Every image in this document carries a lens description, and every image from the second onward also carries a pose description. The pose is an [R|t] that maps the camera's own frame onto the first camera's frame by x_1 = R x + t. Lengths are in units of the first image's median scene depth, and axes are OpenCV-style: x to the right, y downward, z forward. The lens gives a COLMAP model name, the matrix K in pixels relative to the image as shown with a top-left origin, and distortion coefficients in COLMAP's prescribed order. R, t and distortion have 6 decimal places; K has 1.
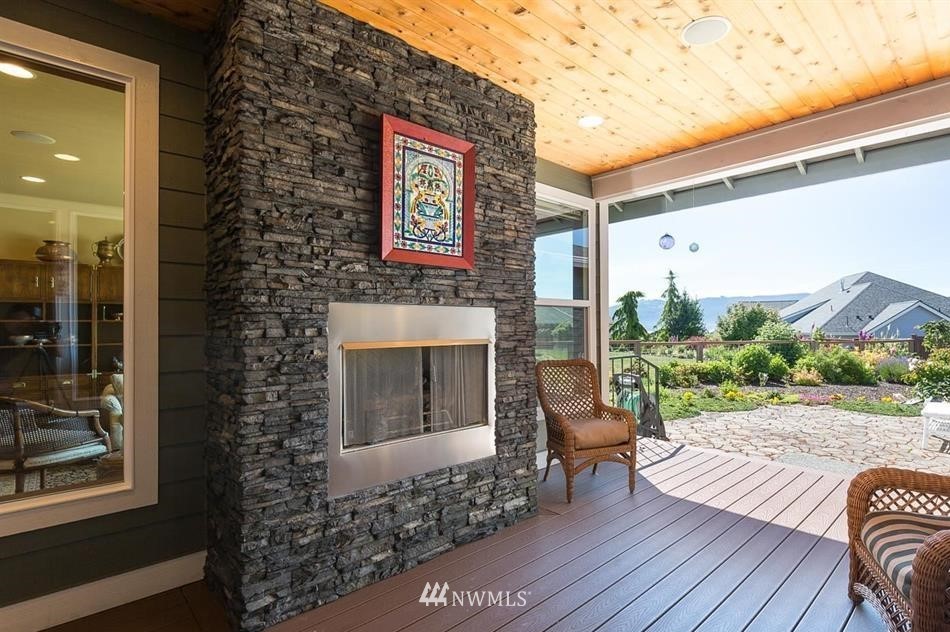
lens RADIAL K [[466.7, 0, 516.0], [0, 466.7, 318.2], [0, 0, 1]] dist [-0.003781, -0.000517]
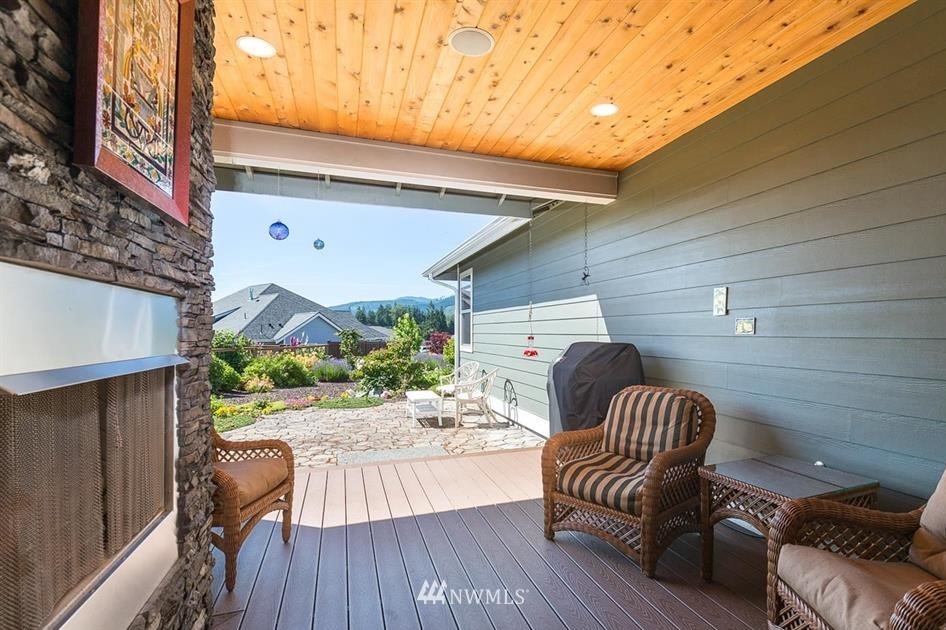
lens RADIAL K [[474.9, 0, 511.8], [0, 474.9, 327.1], [0, 0, 1]] dist [0.001325, -0.010888]
pose [[0.407589, 0.010979, 0.913100, -0.497856], [-0.013919, 0.999886, -0.005810, 0.011945], [-0.913059, -0.010341, 0.407695, 0.489976]]
